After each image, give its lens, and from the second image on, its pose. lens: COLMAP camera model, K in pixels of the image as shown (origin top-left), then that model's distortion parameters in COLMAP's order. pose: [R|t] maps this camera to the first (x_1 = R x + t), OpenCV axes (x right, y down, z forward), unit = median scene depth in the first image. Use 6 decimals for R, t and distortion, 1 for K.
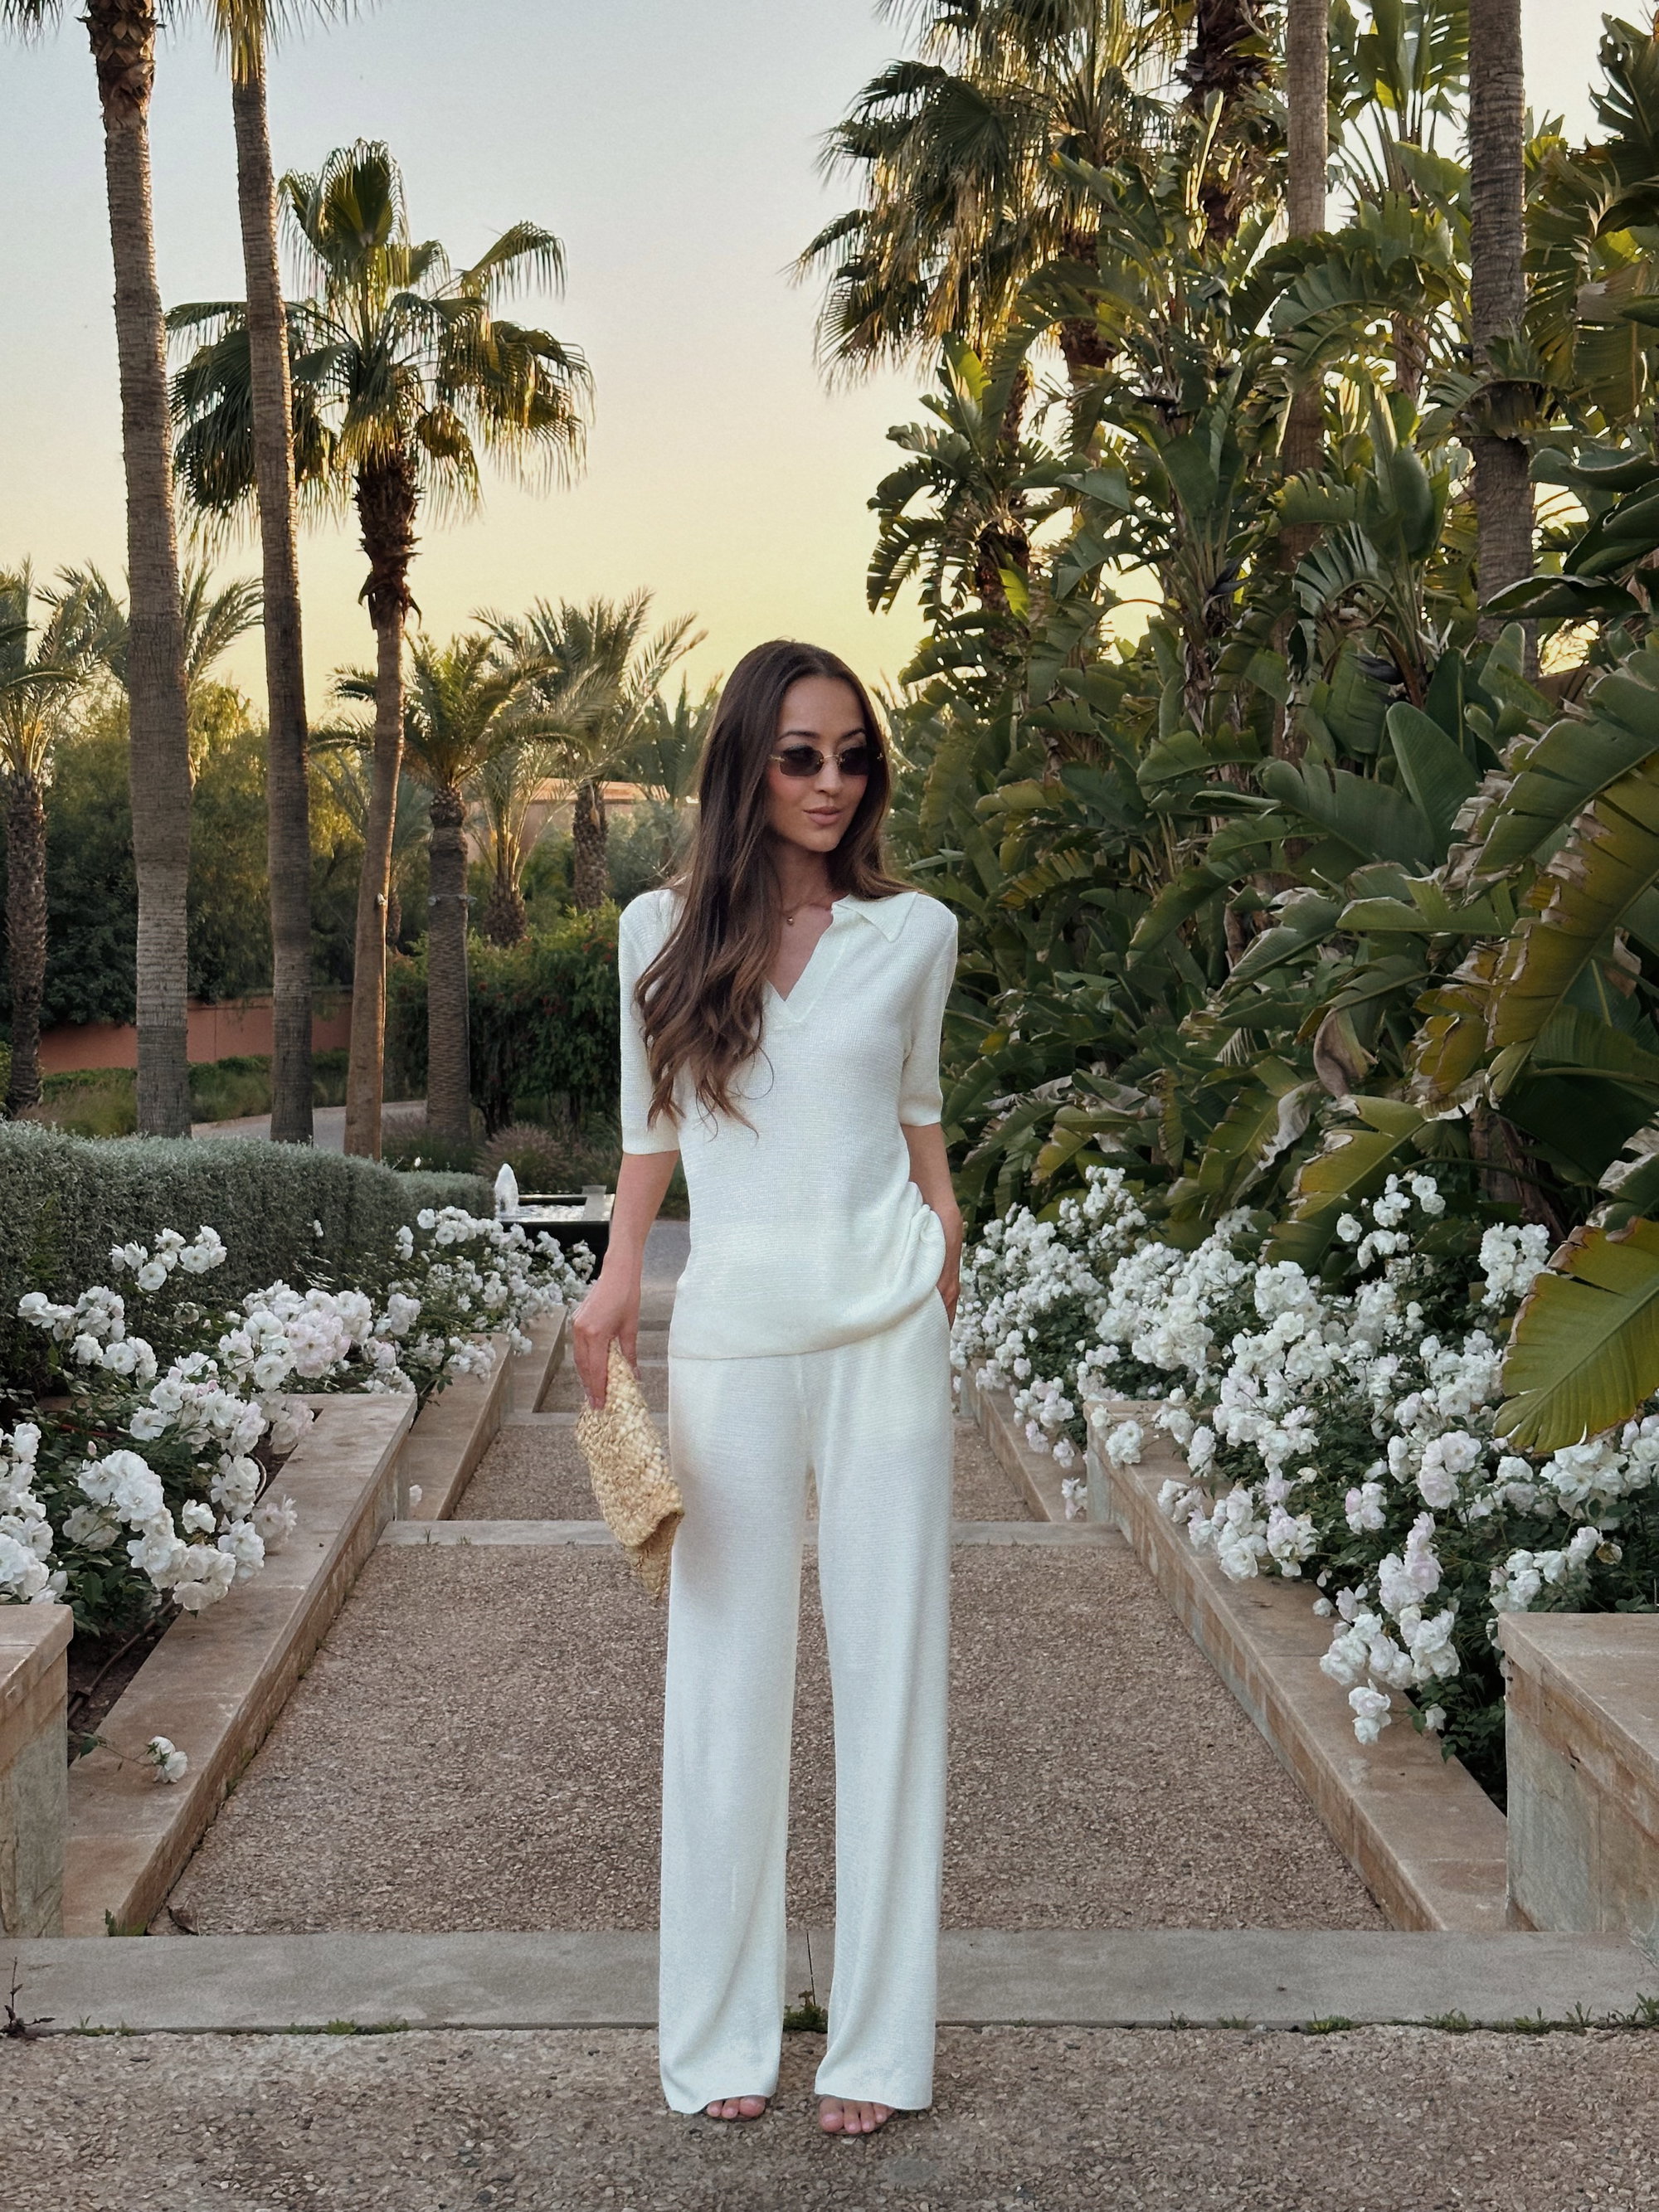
lens RADIAL K [[3158.5, 0, 829.5], [0, 3158.5, 1106.0], [0, 0, 1]] dist [0.171991, -0.458690]
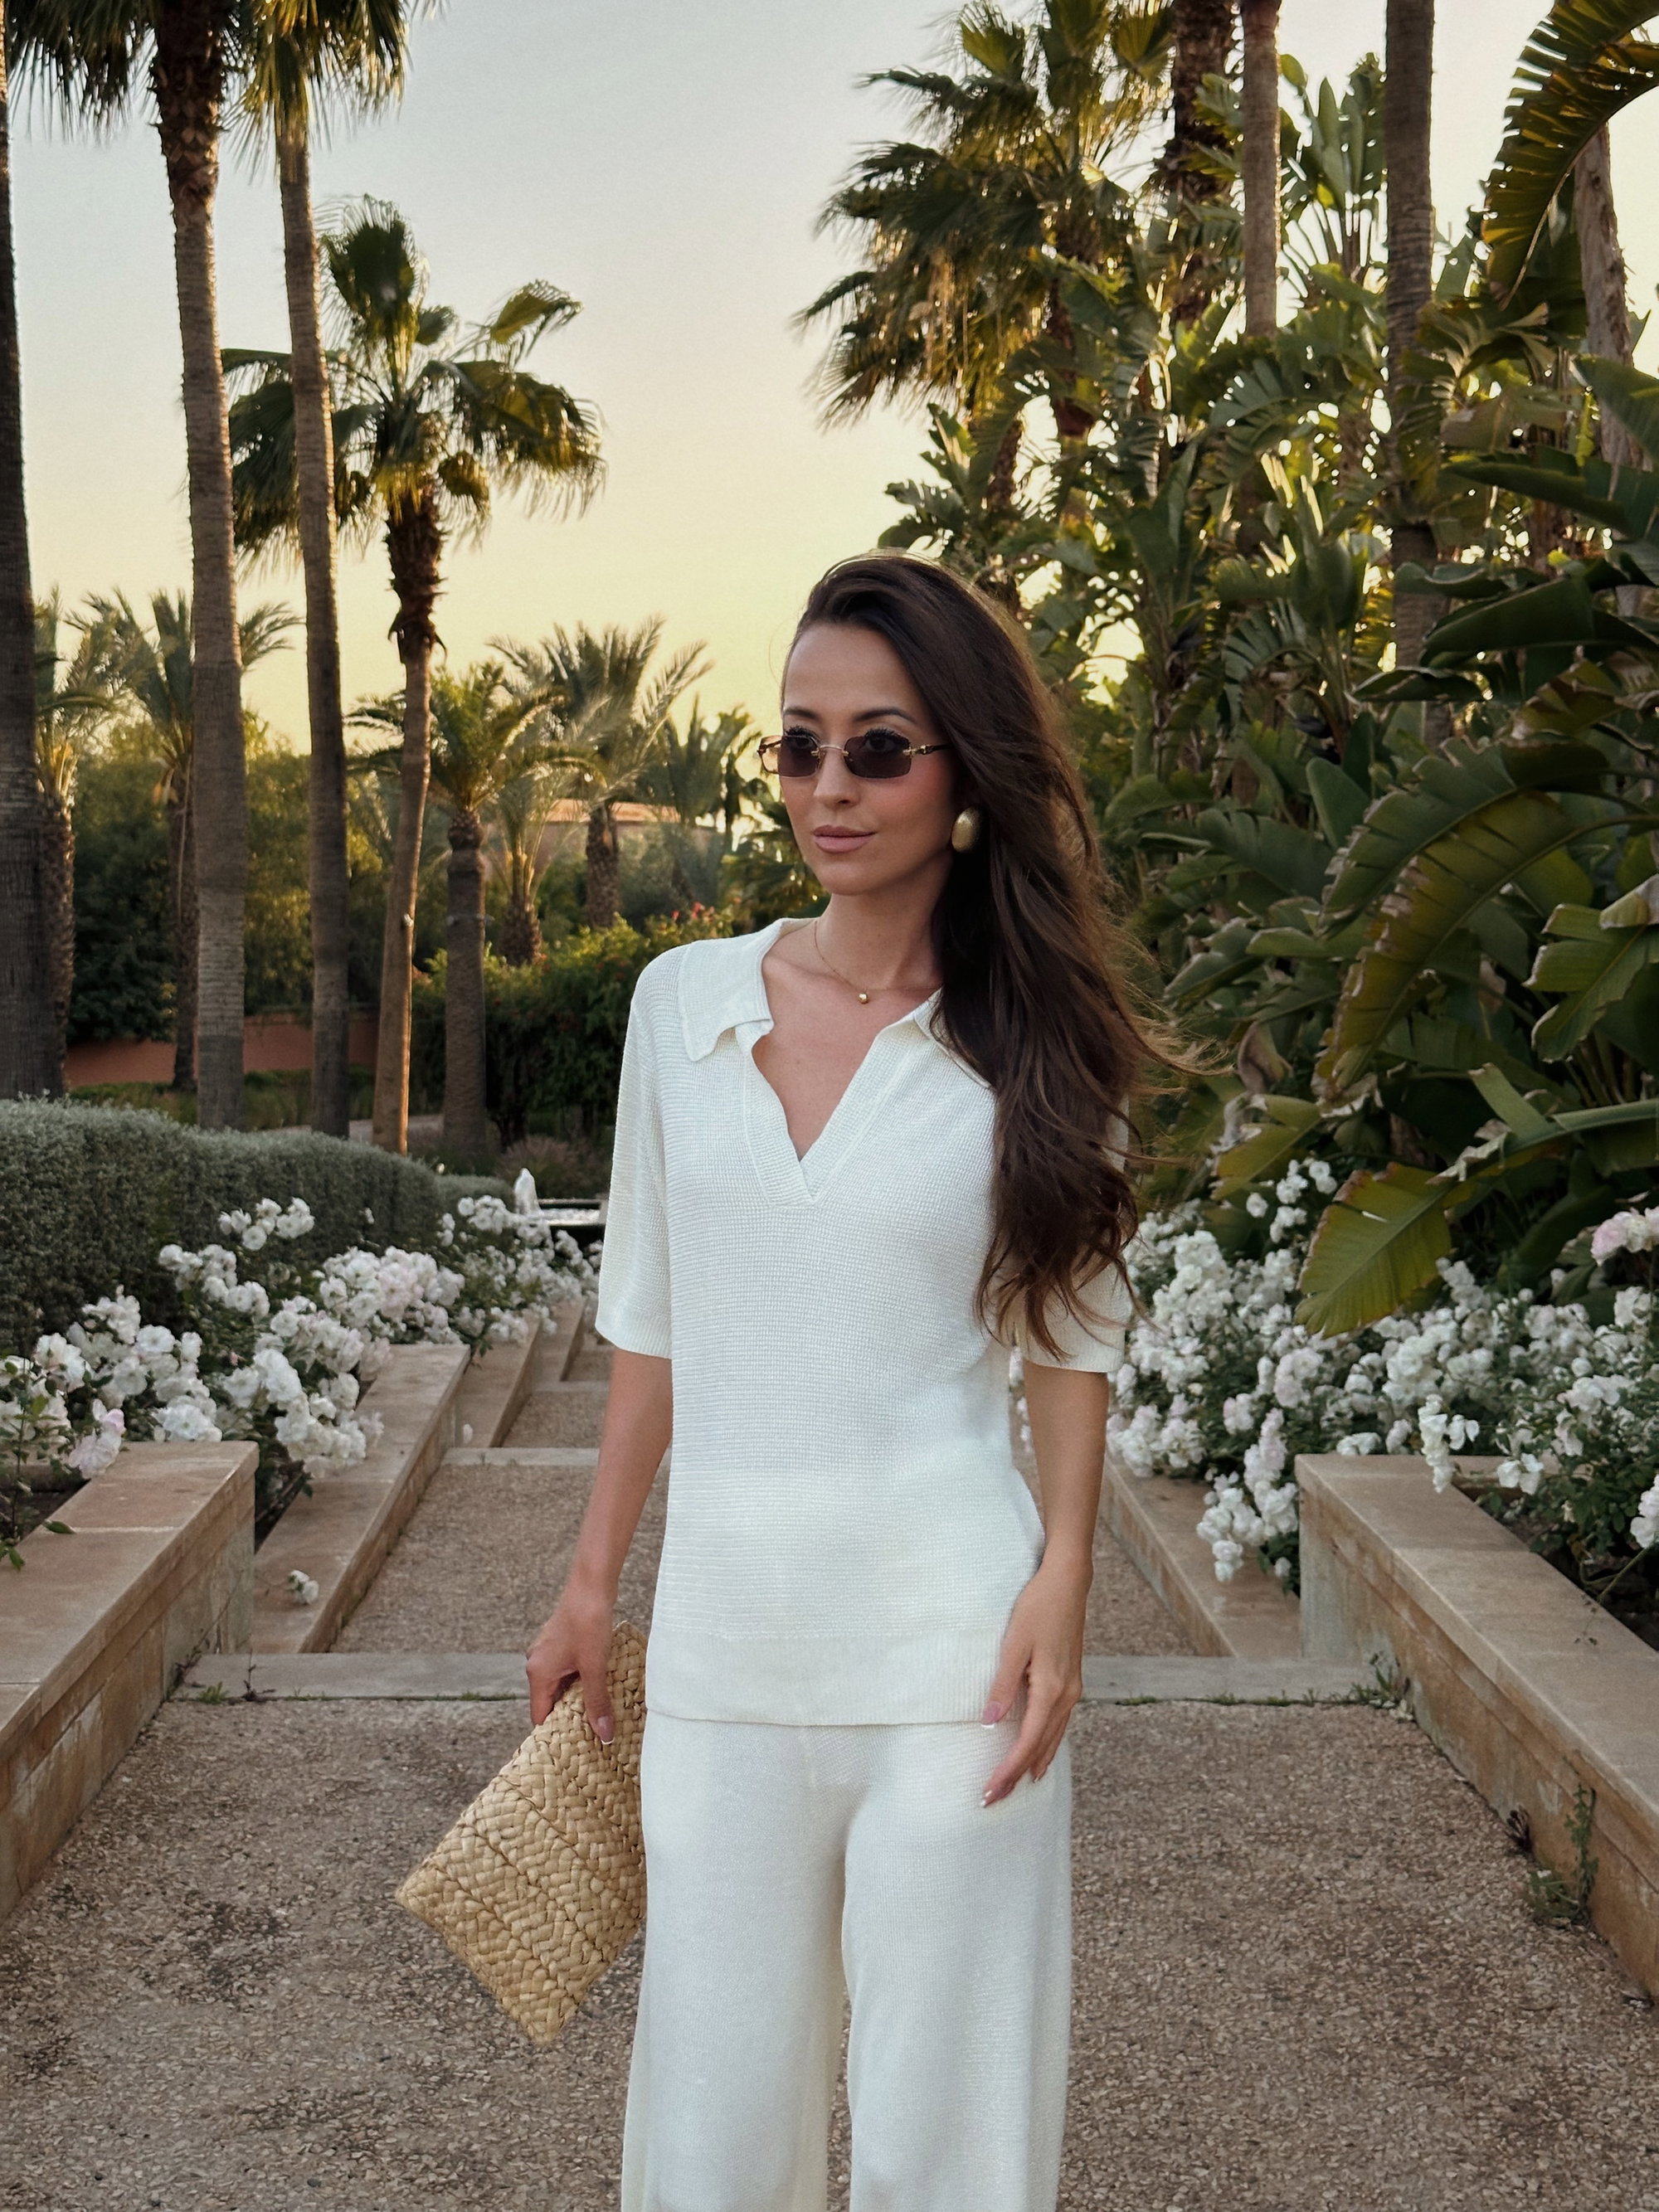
lens RADIAL K [[3114.9, 0, 894.1], [0, 3114.9, 1114.5], [0, 0, 1]] dist [0.111891, -0.033721]
pose [[0.999818, 0.003806, 0.018716, 0.003437], [-0.003752, 0.999989, -0.002920, 0.005151], [-0.018727, 0.002849, 0.999821, -0.104098]]
